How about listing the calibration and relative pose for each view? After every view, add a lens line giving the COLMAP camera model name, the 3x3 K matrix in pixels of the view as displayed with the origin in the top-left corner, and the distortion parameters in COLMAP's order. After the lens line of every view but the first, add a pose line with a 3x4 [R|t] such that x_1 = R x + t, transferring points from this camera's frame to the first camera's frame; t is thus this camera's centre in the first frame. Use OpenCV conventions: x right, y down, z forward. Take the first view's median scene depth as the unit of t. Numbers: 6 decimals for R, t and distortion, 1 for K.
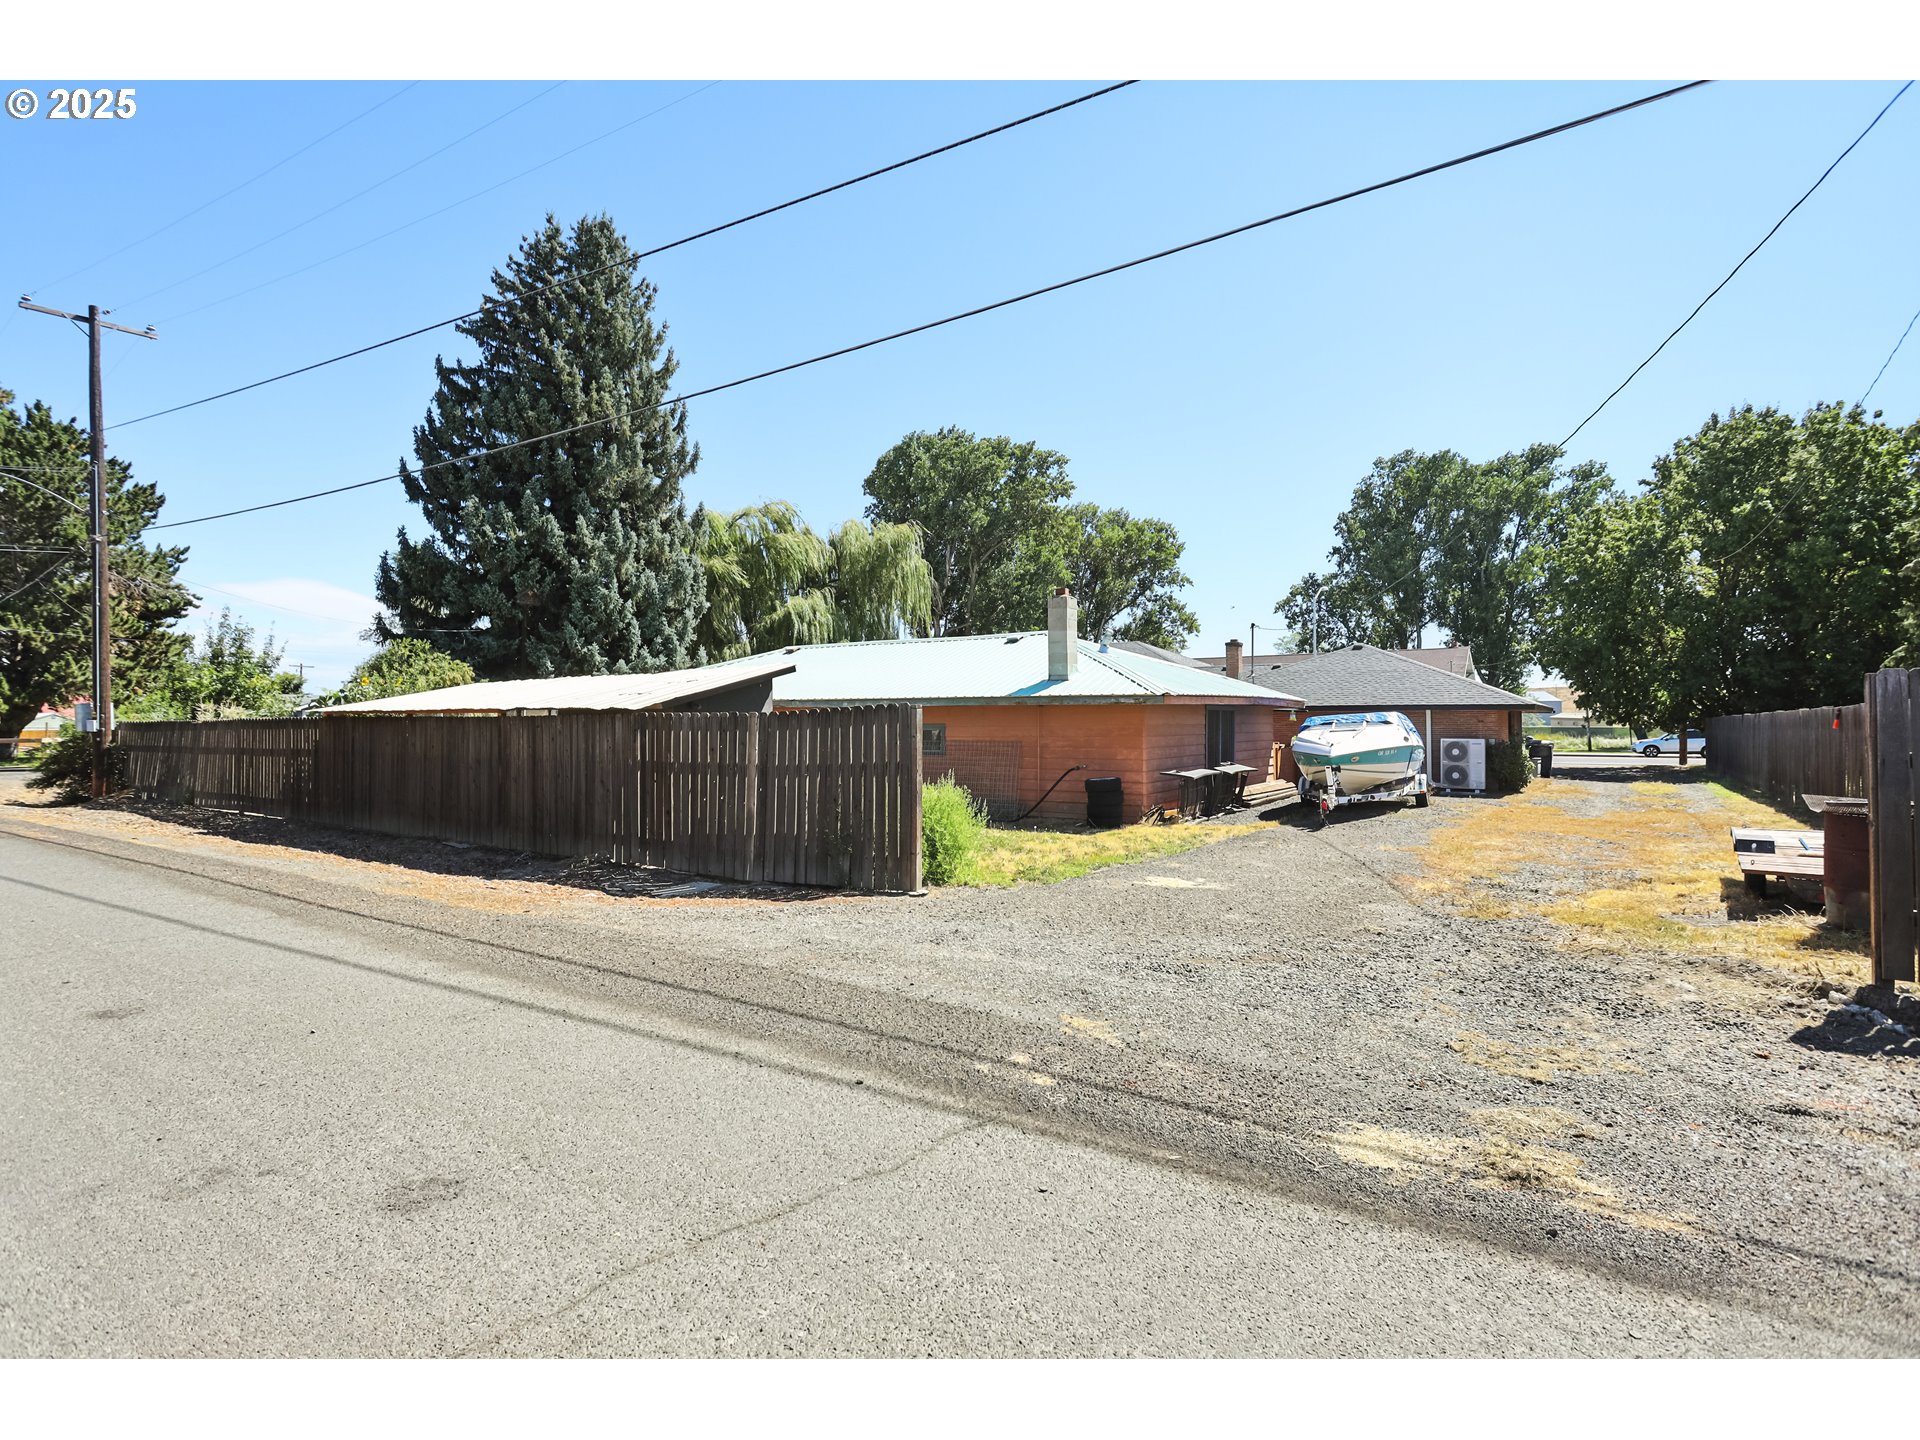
lens RADIAL K [[932.2, 0, 950.3], [0, 932.2, 731.9], [0, 0, 1]] dist [0.003620, -0.000373]
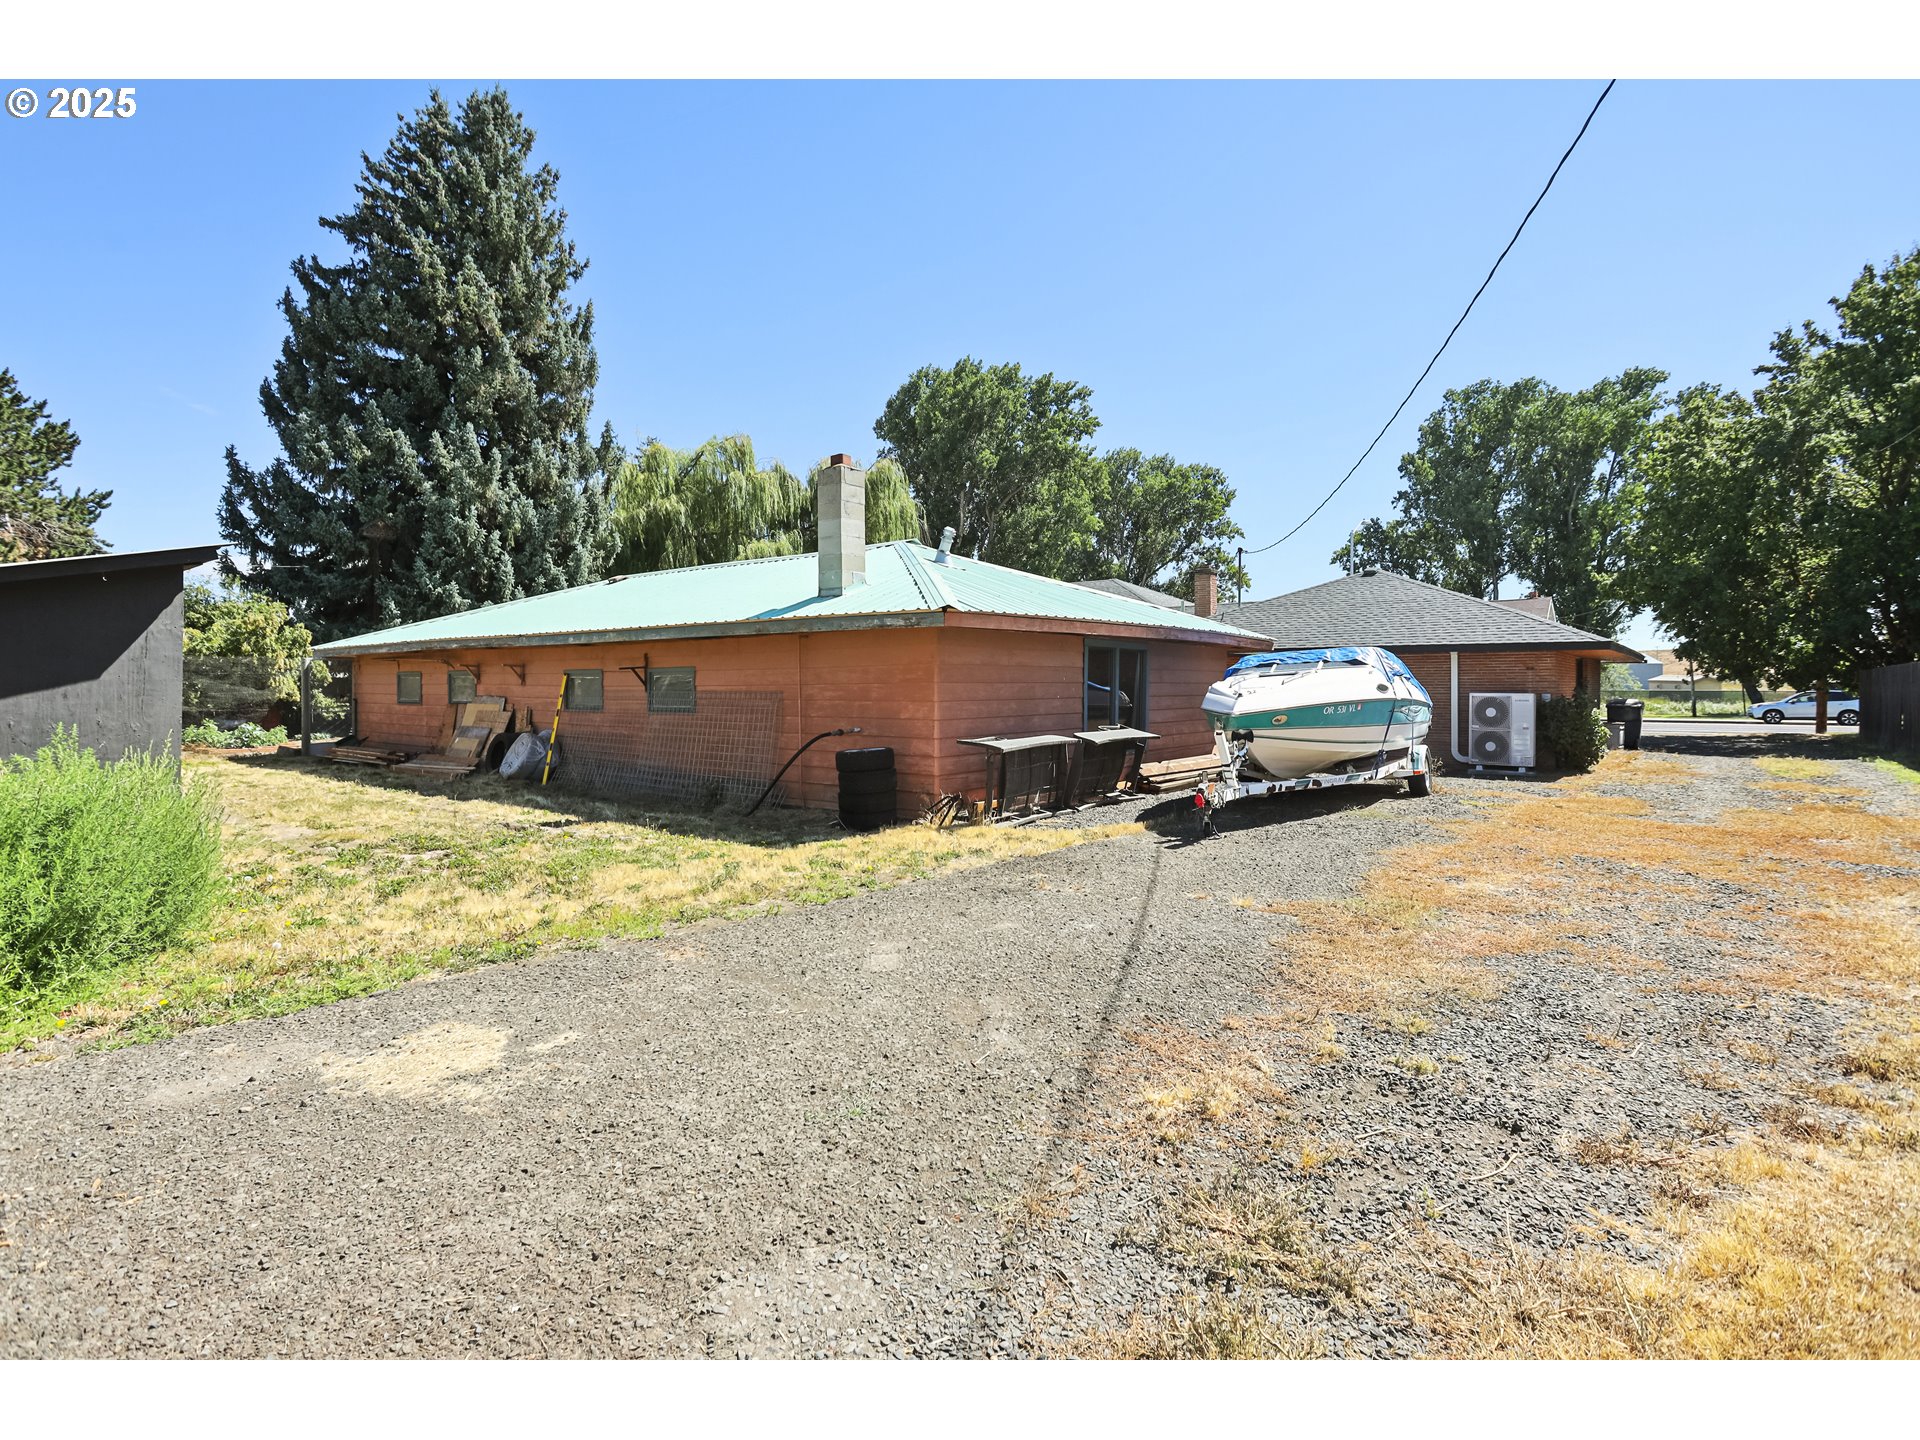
lens RADIAL K [[922.7, 0, 957.1], [0, 922.7, 709.0], [0, 0, 1]] dist [0.000115, 0.001079]
pose [[0.997282, 0.003411, -0.073603, 0.118357], [-0.002450, 0.999911, 0.013143, 0.006598], [0.073641, -0.012927, 0.997201, 0.173329]]
